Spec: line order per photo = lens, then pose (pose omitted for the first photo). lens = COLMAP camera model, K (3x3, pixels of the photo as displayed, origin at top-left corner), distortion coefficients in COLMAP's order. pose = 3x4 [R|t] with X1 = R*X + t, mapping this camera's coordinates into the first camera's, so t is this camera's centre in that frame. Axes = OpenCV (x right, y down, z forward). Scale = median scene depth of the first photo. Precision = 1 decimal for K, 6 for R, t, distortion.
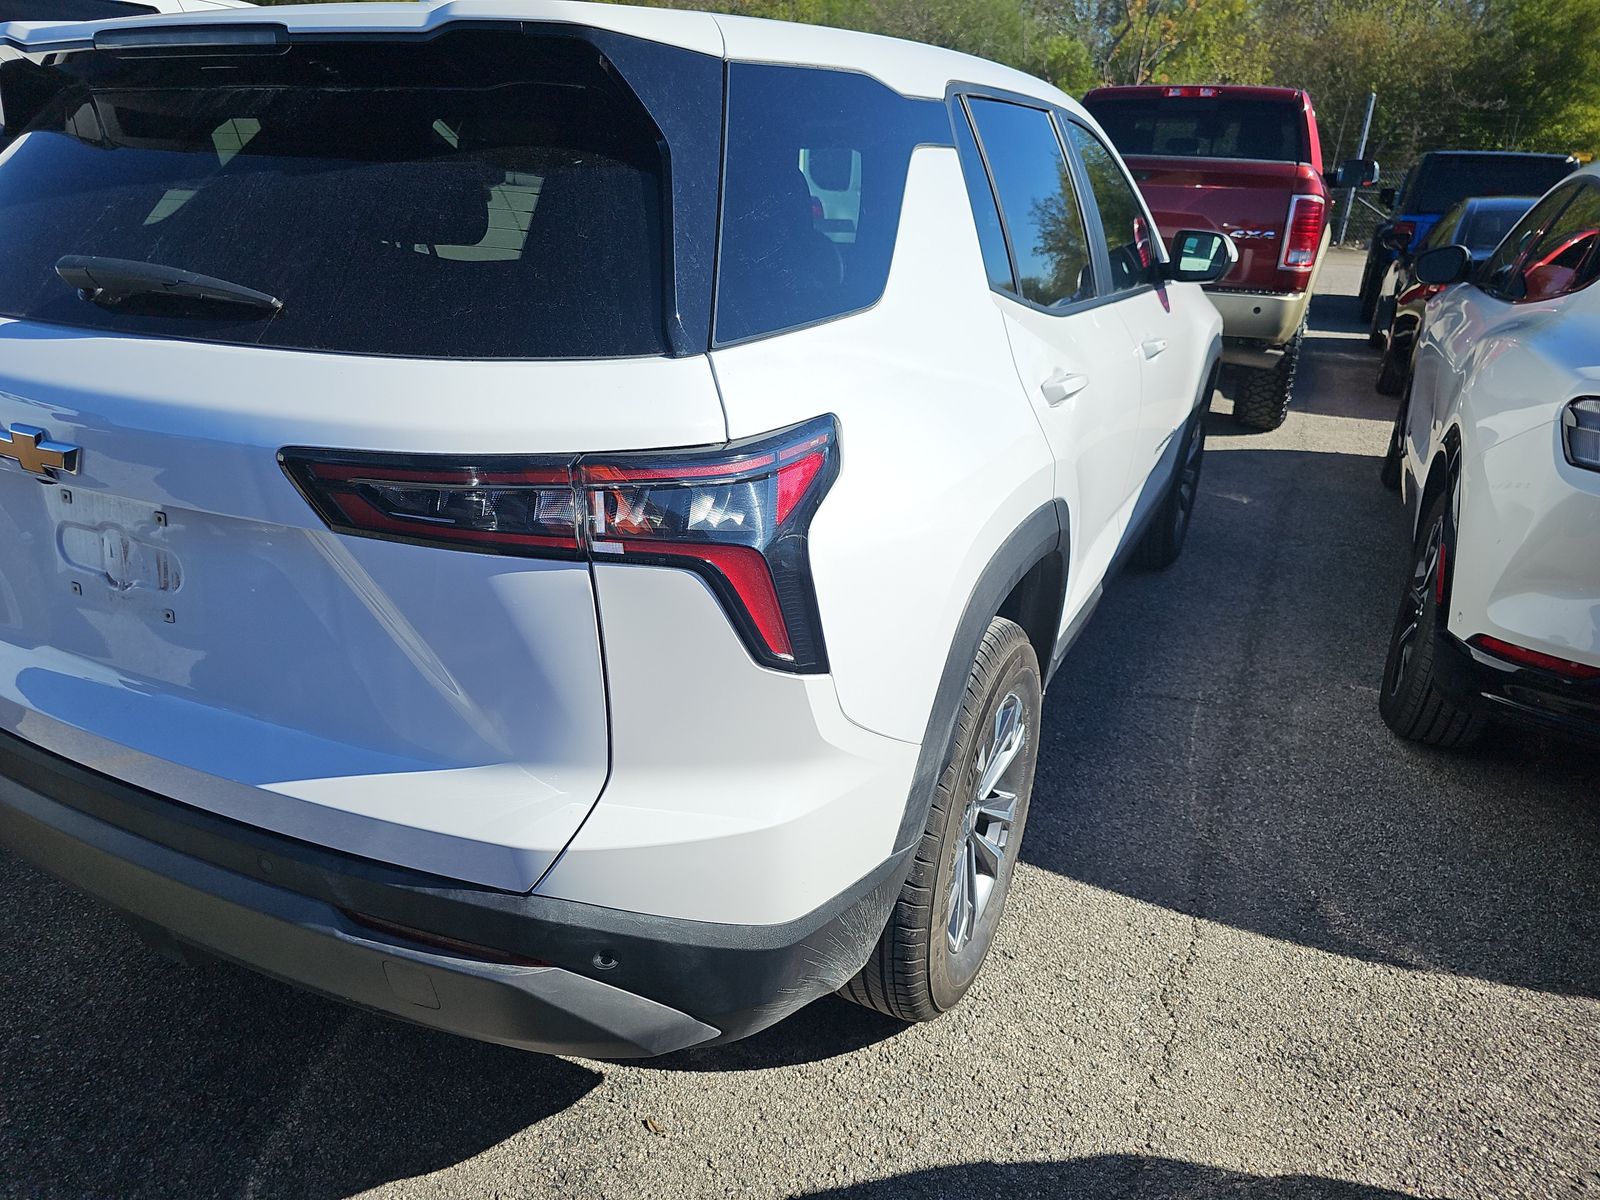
lens RADIAL K [[1048.1, 0, 800.0], [0, 1048.1, 600.0], [0, 0, 1]] dist [0.033716, -0.033629]
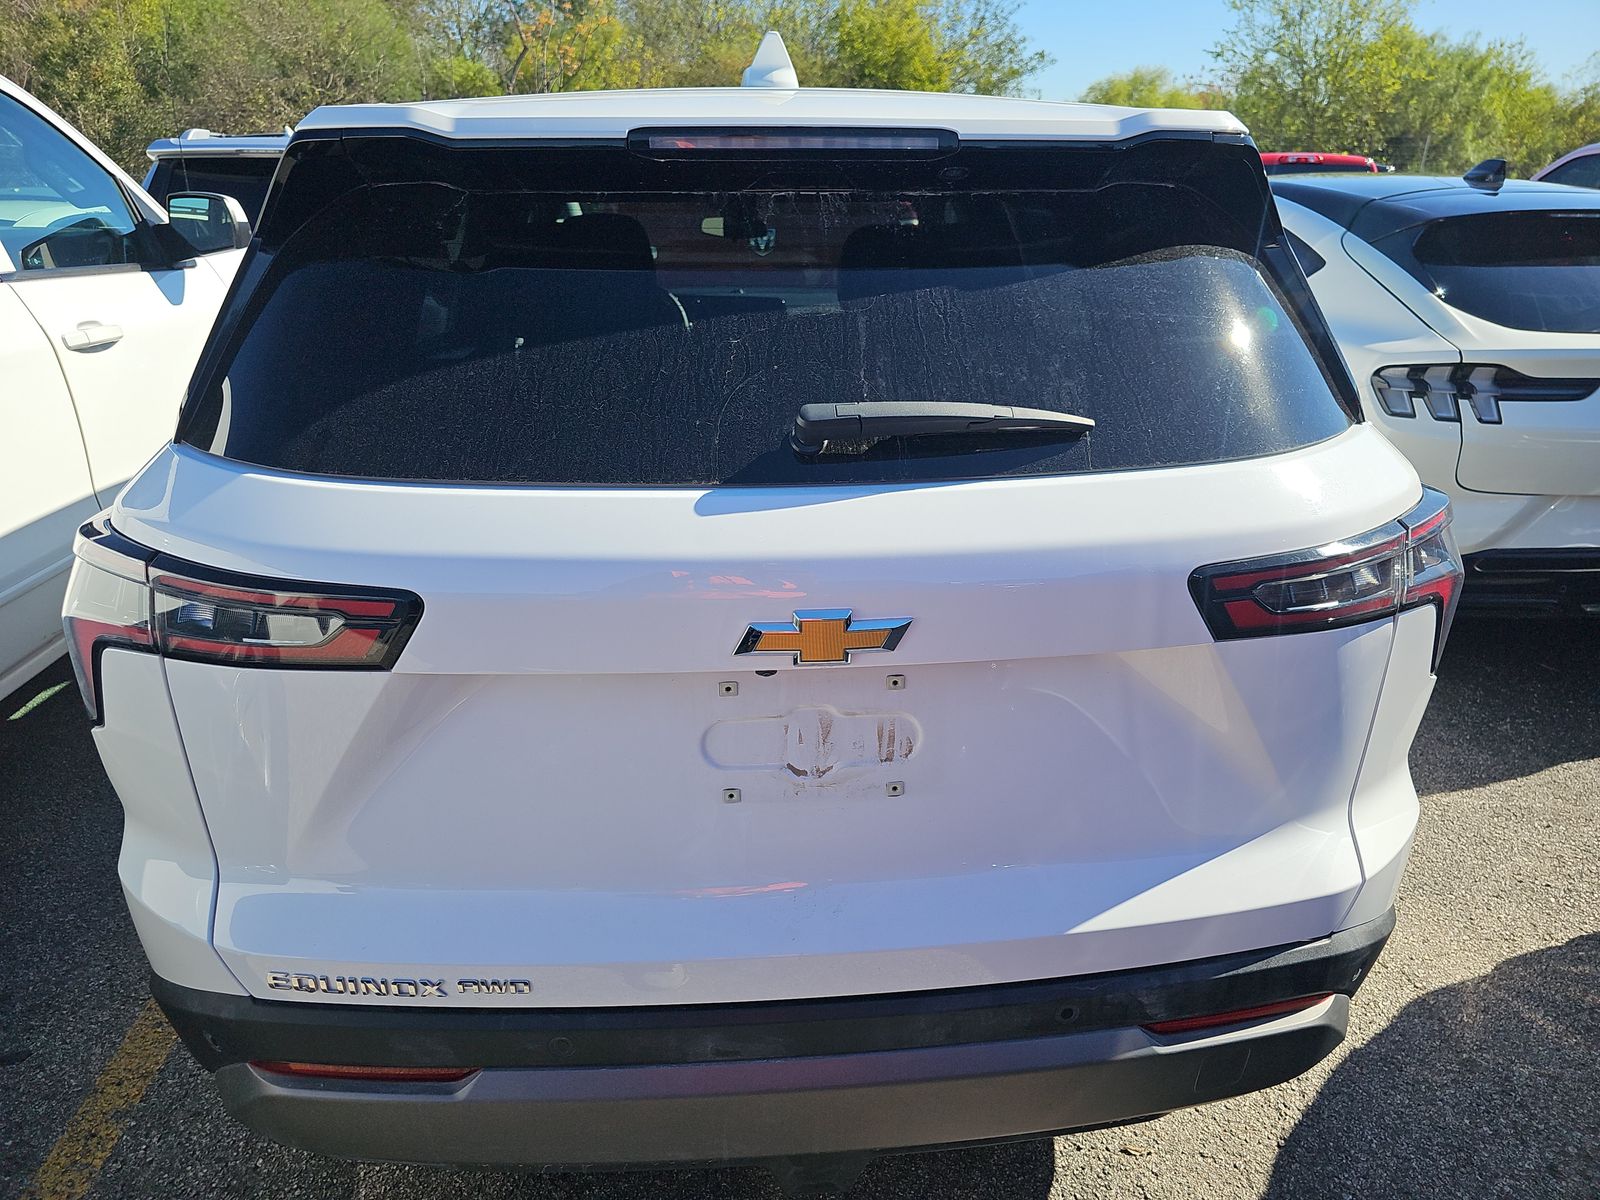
lens RADIAL K [[1048.1, 0, 800.0], [0, 1048.1, 600.0], [0, 0, 1]] dist [0.033716, -0.033629]
pose [[0.861610, -0.211184, 0.461551, -0.813010], [0.217654, 0.975210, 0.039900, -0.150213], [-0.458536, 0.066081, 0.886216, 0.191568]]
